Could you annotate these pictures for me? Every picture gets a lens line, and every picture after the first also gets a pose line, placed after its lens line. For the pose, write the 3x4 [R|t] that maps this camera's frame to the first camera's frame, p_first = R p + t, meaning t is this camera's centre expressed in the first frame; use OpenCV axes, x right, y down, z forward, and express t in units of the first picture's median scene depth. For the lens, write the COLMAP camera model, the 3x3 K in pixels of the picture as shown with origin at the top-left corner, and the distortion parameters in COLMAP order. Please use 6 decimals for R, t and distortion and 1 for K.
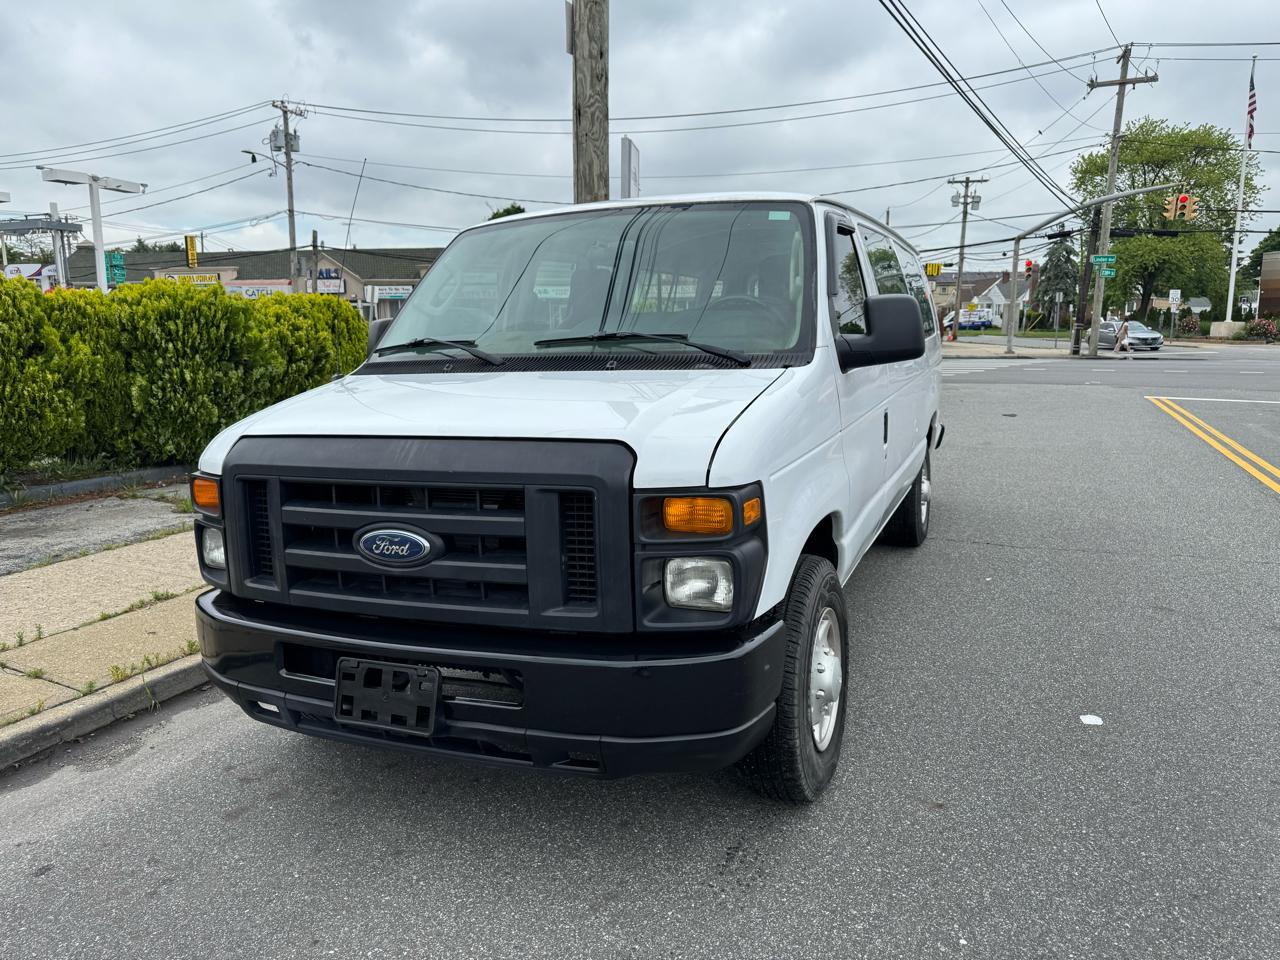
lens RADIAL K [[895.8, 0, 640.0], [0, 895.8, 480.0], [0, 0, 1]] dist [0.040970, -0.055137]
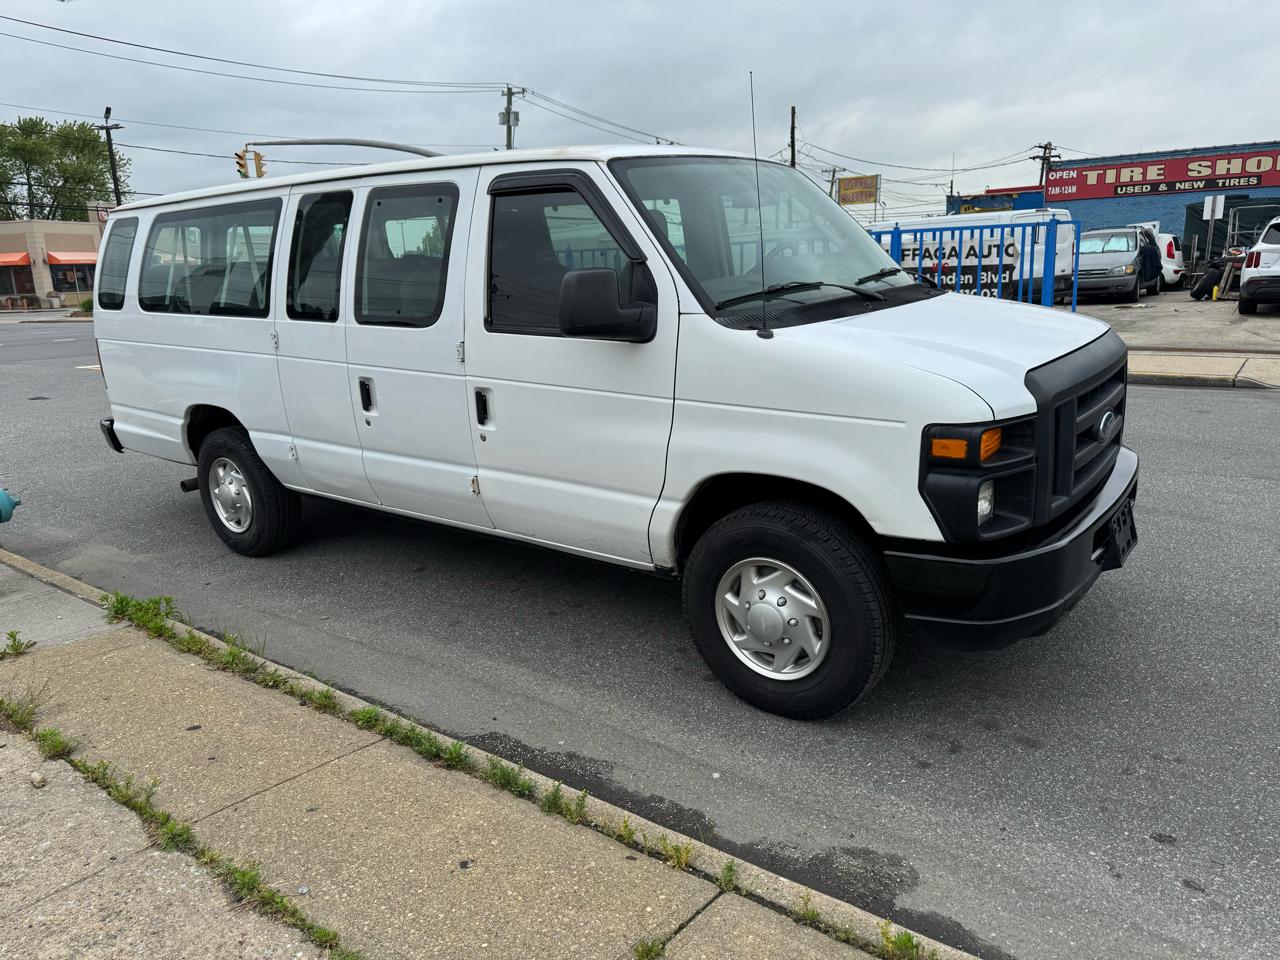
lens RADIAL K [[913.7, 0, 623.7], [0, 913.7, 480.5], [0, 0, 1]] dist [0.071861, -0.111137]
pose [[0.253627, -0.221198, 0.941671, -0.559842], [0.198528, 0.964682, 0.173132, -0.071867], [-0.946710, 0.143037, 0.288584, 0.410877]]
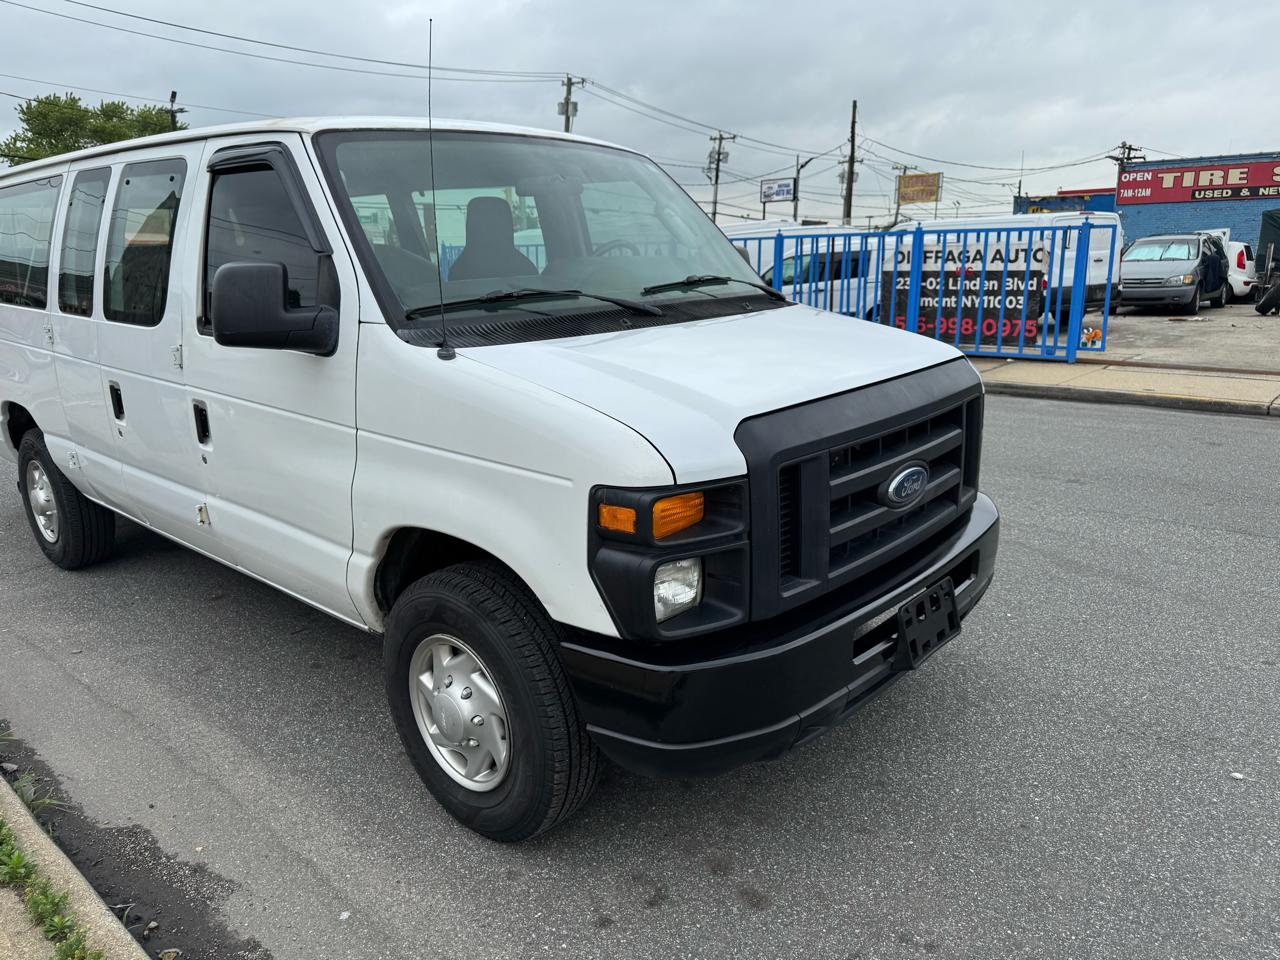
lens RADIAL K [[917.6, 0, 627.4], [0, 917.6, 476.4], [0, 0, 1]] dist [0.052054, -0.071827]
pose [[0.326522, -0.210598, 0.921429, -0.432763], [0.168657, 0.972198, 0.162436, -0.051996], [-0.930020, 0.102366, 0.352963, 0.293693]]
